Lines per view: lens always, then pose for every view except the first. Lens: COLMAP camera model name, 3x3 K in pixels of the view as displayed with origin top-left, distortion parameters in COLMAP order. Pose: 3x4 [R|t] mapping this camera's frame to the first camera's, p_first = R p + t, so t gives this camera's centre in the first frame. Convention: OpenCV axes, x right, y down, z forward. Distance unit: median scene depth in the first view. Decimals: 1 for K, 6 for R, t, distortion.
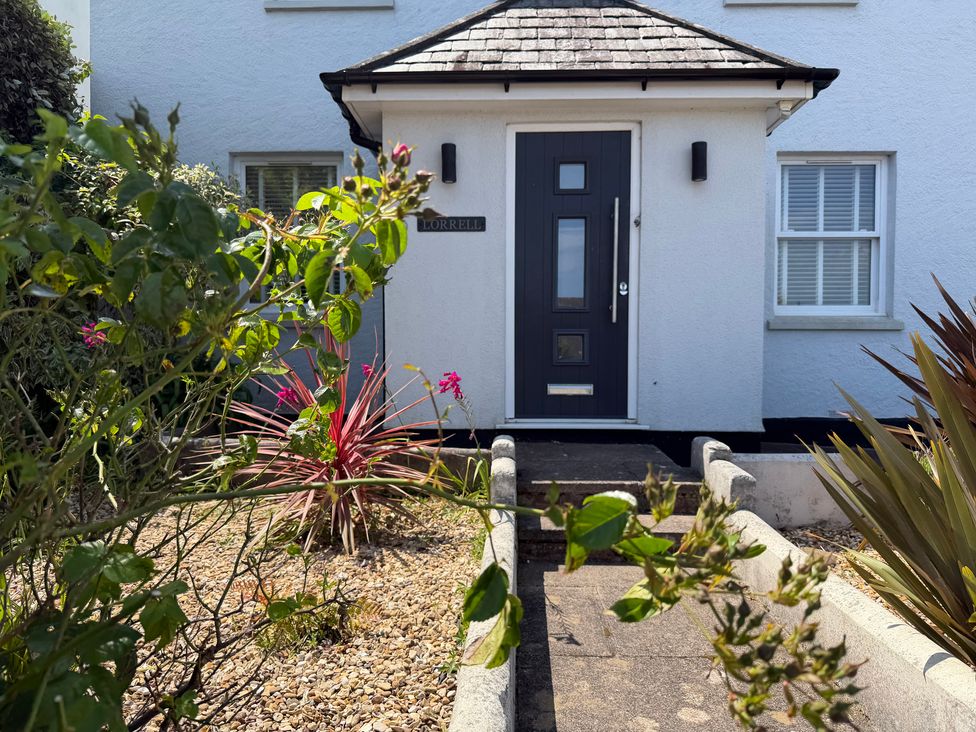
lens RADIAL K [[676.6, 0, 502.3], [0, 676.6, 362.5], [0, 0, 1]] dist [0.026057, -0.041297]
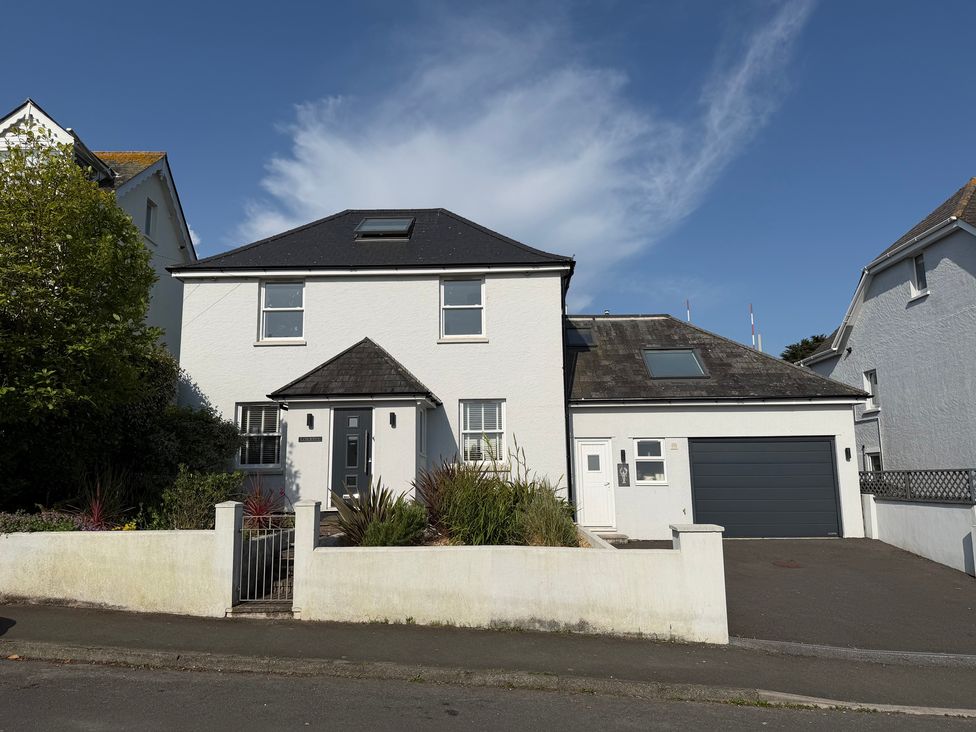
lens RADIAL K [[690.2, 0, 488.0], [0, 690.2, 366.0], [0, 0, 1]] dist [0.010798, -0.001877]
pose [[0.999839, -0.012320, 0.013033, 0.668787], [0.014562, 0.981875, -0.188971, 0.065657], [-0.010469, 0.189131, 0.981896, -2.073753]]
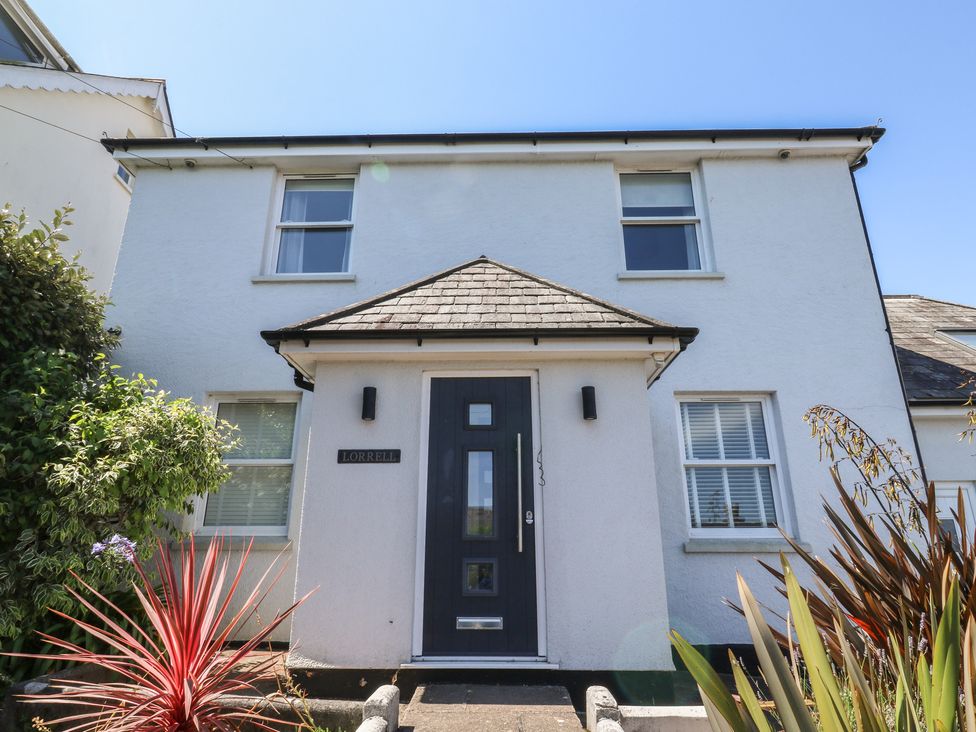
lens RADIAL K [[584.0, 0, 487.4], [0, 584.0, 352.9], [0, 0, 1]] dist [0.016032, -0.000257]
pose [[0.999970, -0.000842, 0.007693, 0.107551], [0.003463, 0.937634, -0.347606, -0.033438], [-0.006921, 0.347622, 0.937609, 0.052434]]
